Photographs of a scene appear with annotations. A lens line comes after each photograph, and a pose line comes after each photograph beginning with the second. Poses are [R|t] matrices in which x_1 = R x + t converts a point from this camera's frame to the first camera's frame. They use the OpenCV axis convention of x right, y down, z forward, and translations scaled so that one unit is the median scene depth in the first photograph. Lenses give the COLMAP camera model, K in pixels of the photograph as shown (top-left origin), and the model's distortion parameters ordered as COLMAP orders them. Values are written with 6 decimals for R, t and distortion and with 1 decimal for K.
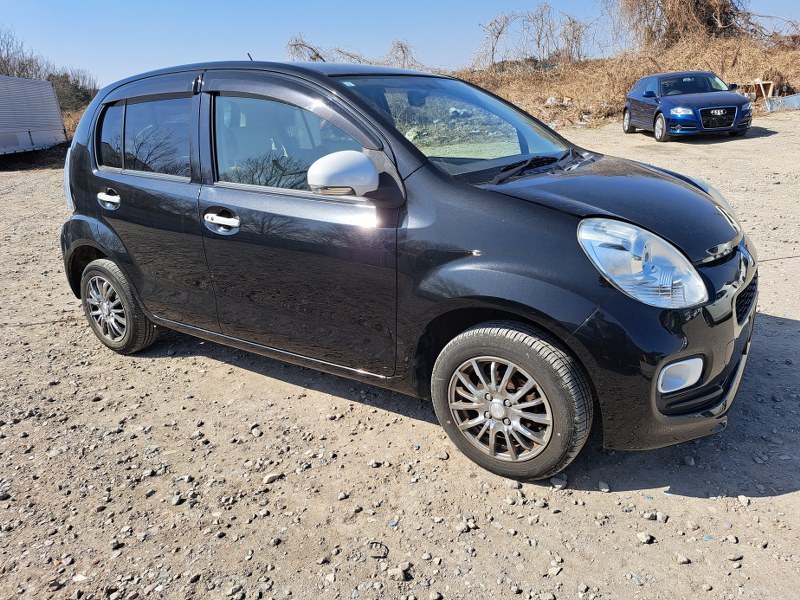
lens RADIAL K [[587.8, 0, 398.5], [0, 587.8, 296.0], [0, 0, 1]] dist [0.030187, -0.013348]
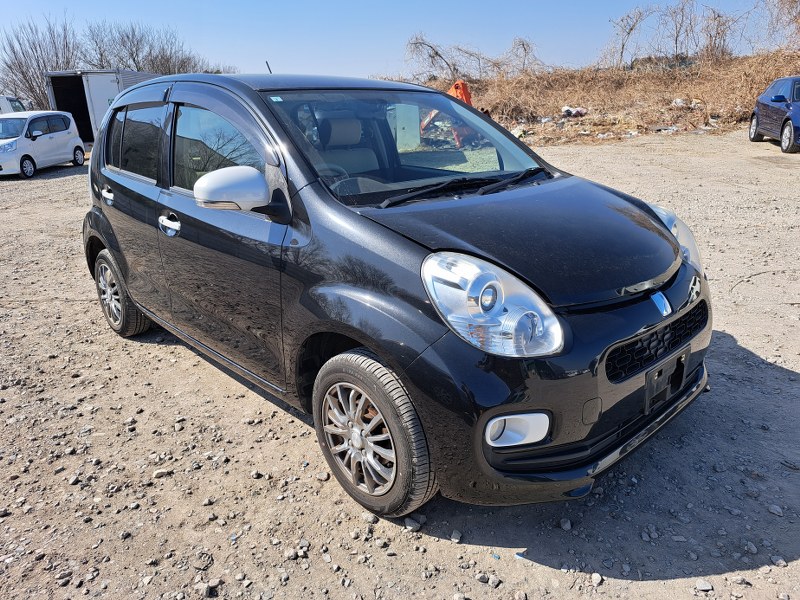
lens RADIAL K [[592.9, 0, 394.4], [0, 592.9, 284.8], [0, 0, 1]] dist [0.018102, -0.004815]
pose [[0.973346, 0.084314, -0.213279, 0.403775], [-0.086721, 0.996231, -0.001937, -0.061280], [0.212312, 0.020381, 0.976989, 0.051028]]
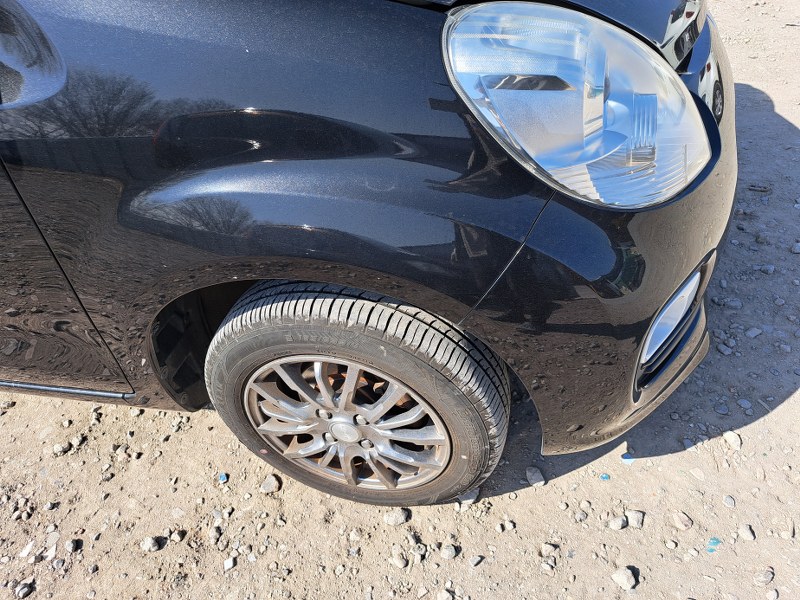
lens RADIAL K [[587.8, 0, 398.5], [0, 587.8, 296.0], [0, 0, 1]] dist [0.030187, -0.013348]
pose [[0.933419, -0.283326, 0.220125, 0.126631], [0.182919, 0.903593, 0.387376, -0.110080], [-0.308657, -0.321319, 0.895257, 0.531631]]
